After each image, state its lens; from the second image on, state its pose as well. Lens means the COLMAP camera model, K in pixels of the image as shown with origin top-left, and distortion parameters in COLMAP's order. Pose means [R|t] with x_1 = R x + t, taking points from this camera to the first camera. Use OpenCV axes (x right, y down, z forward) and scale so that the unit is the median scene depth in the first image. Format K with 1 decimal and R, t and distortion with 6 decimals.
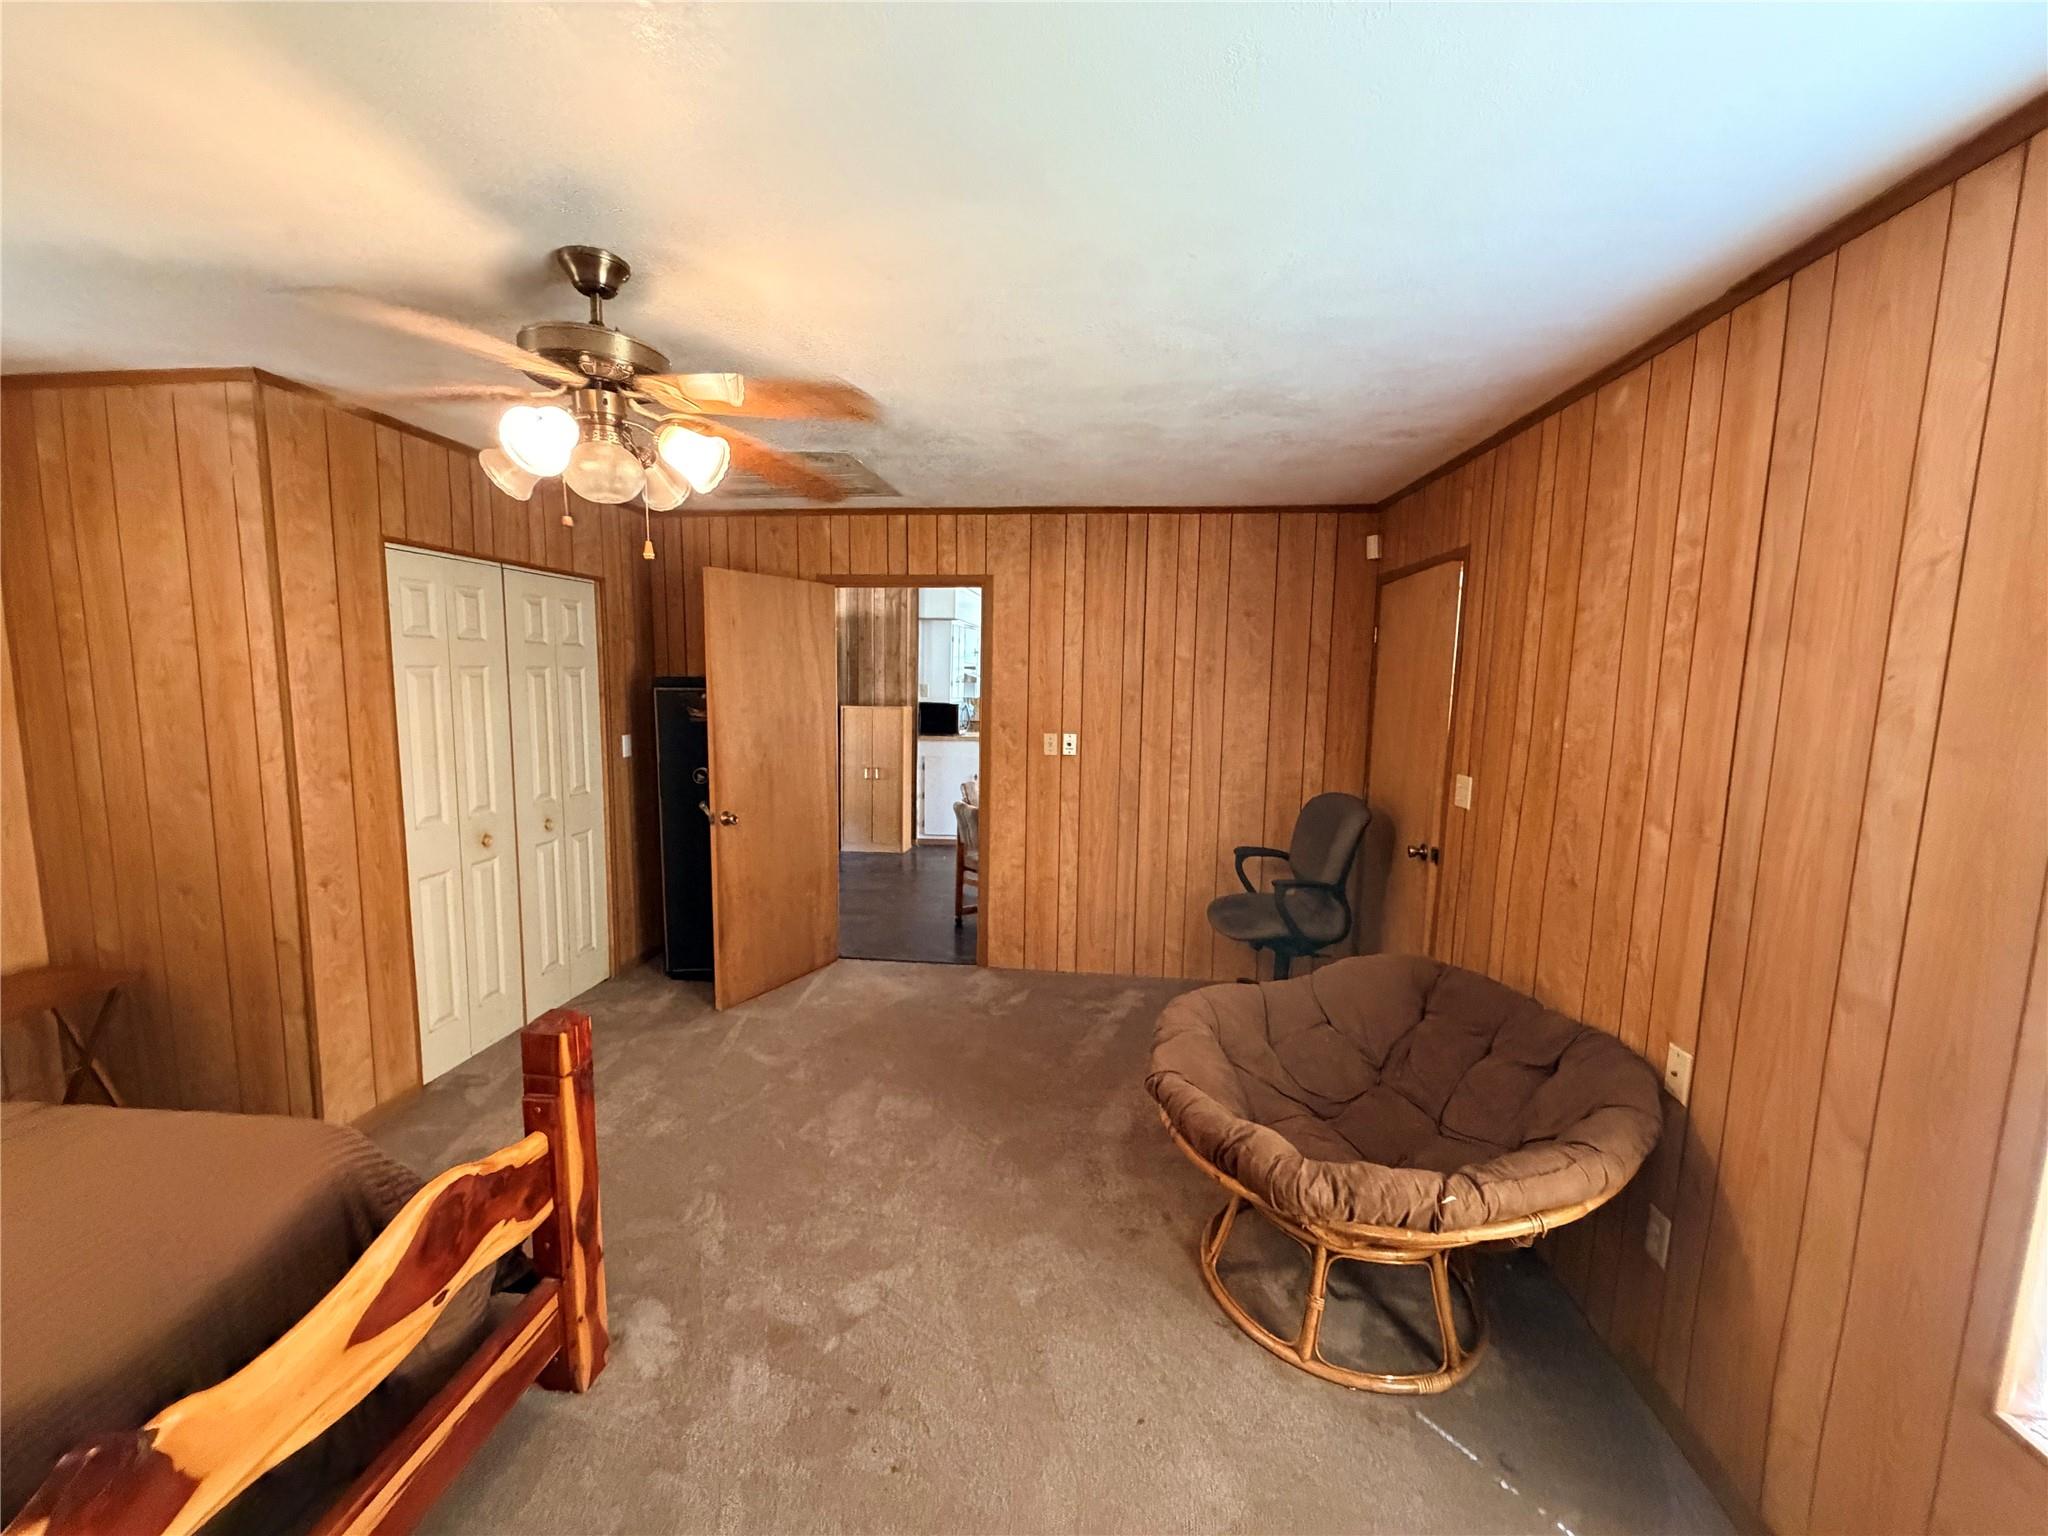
lens RADIAL K [[817.2, 0, 1019.8], [0, 817.2, 770.9], [0, 0, 1]] dist [-0.001103, 0.000329]
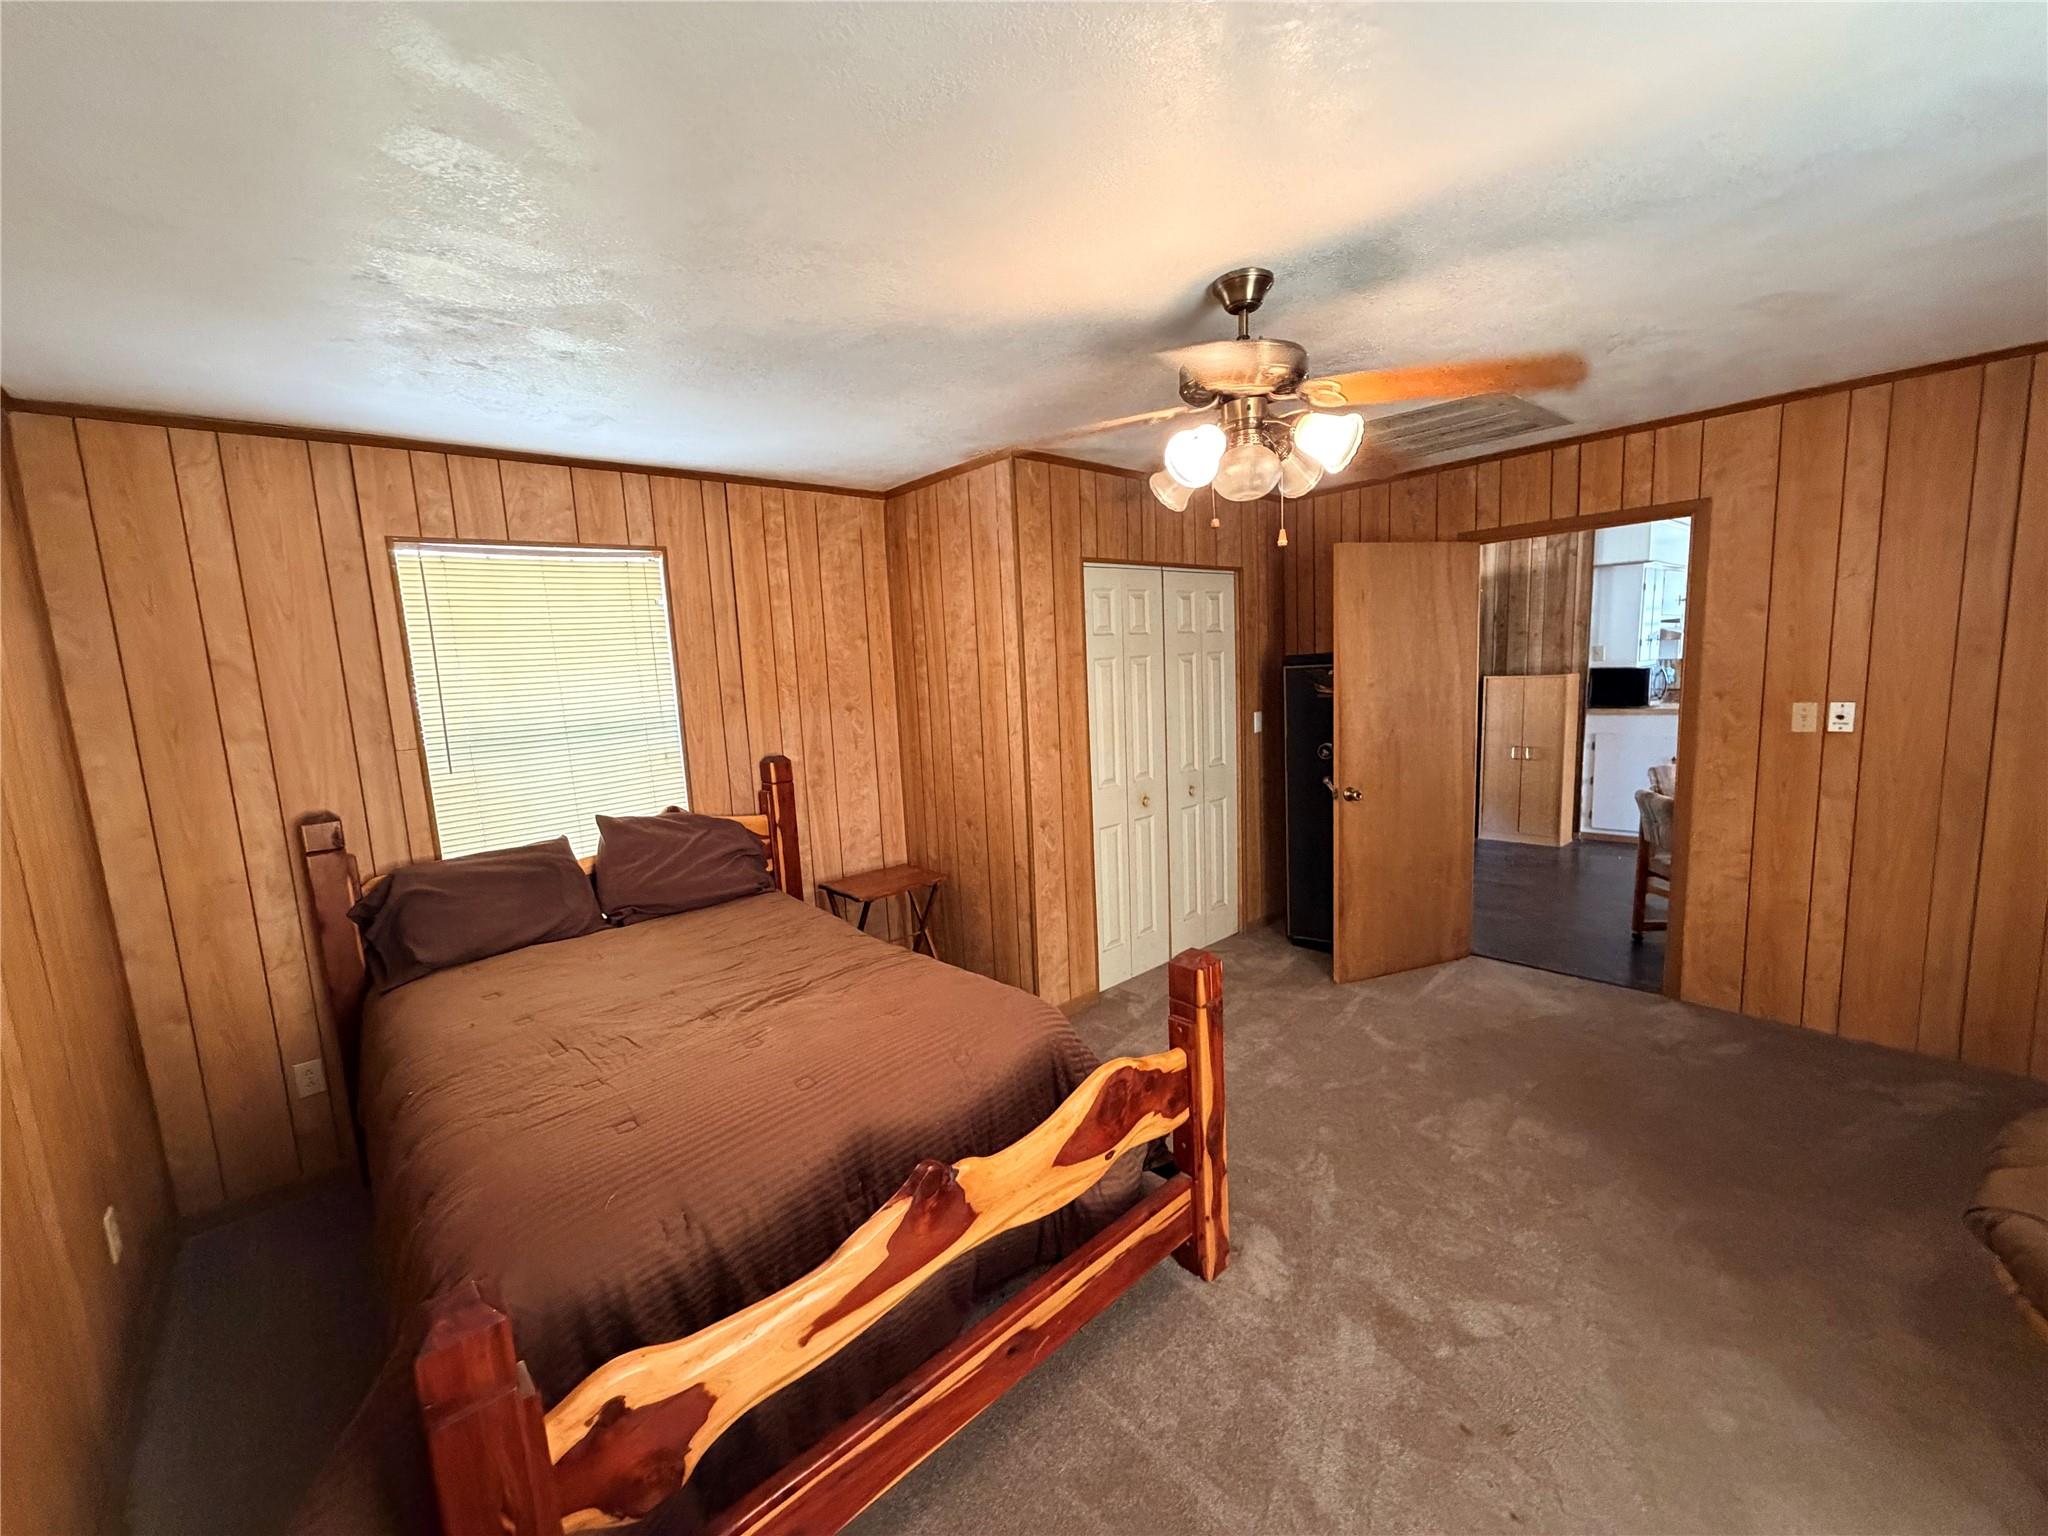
lens RADIAL K [[817.2, 0, 1018.4], [0, 817.2, 769.5], [0, 0, 1]] dist [-0.001103, 0.000329]
pose [[0.743596, 0.034483, -0.667739, 0.008420], [-0.016704, 0.999316, 0.033004, 0.002559], [0.668420, -0.013387, 0.743663, -0.020225]]
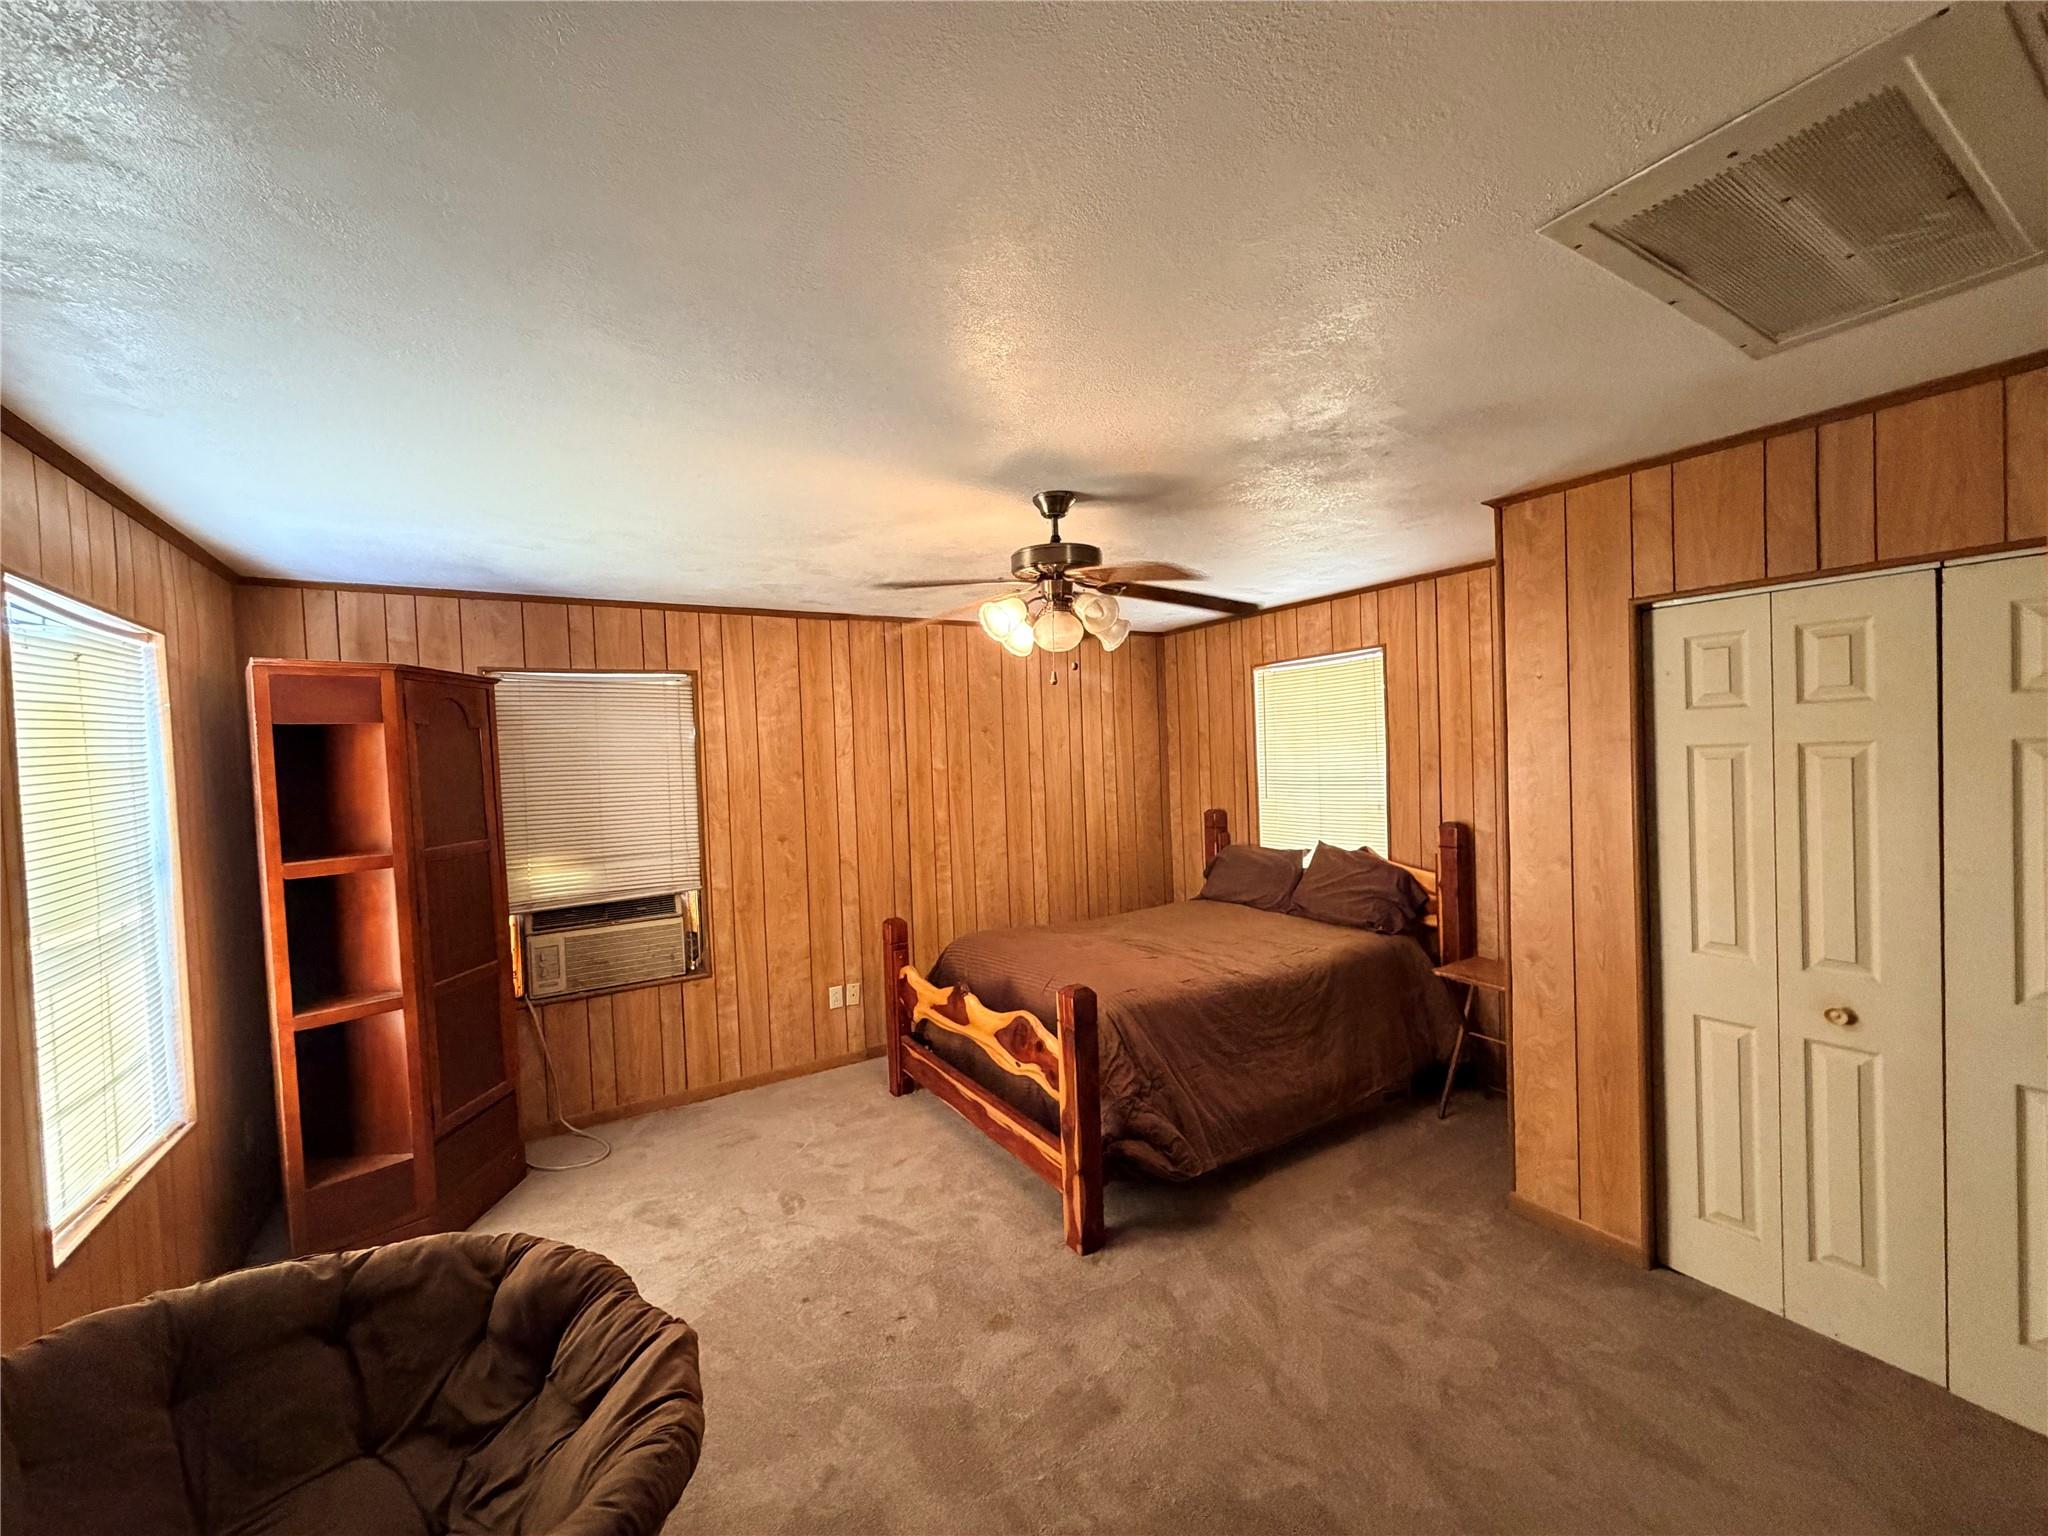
lens RADIAL K [[817.2, 0, 1025.5], [0, 817.2, 772.1], [0, 0, 1]] dist [-0.001103, 0.000329]
pose [[-0.786644, 0.023045, -0.616977, 0.304051], [-0.056653, 0.992393, 0.109300, -0.180712], [0.614803, 0.120934, -0.779354, 1.443490]]
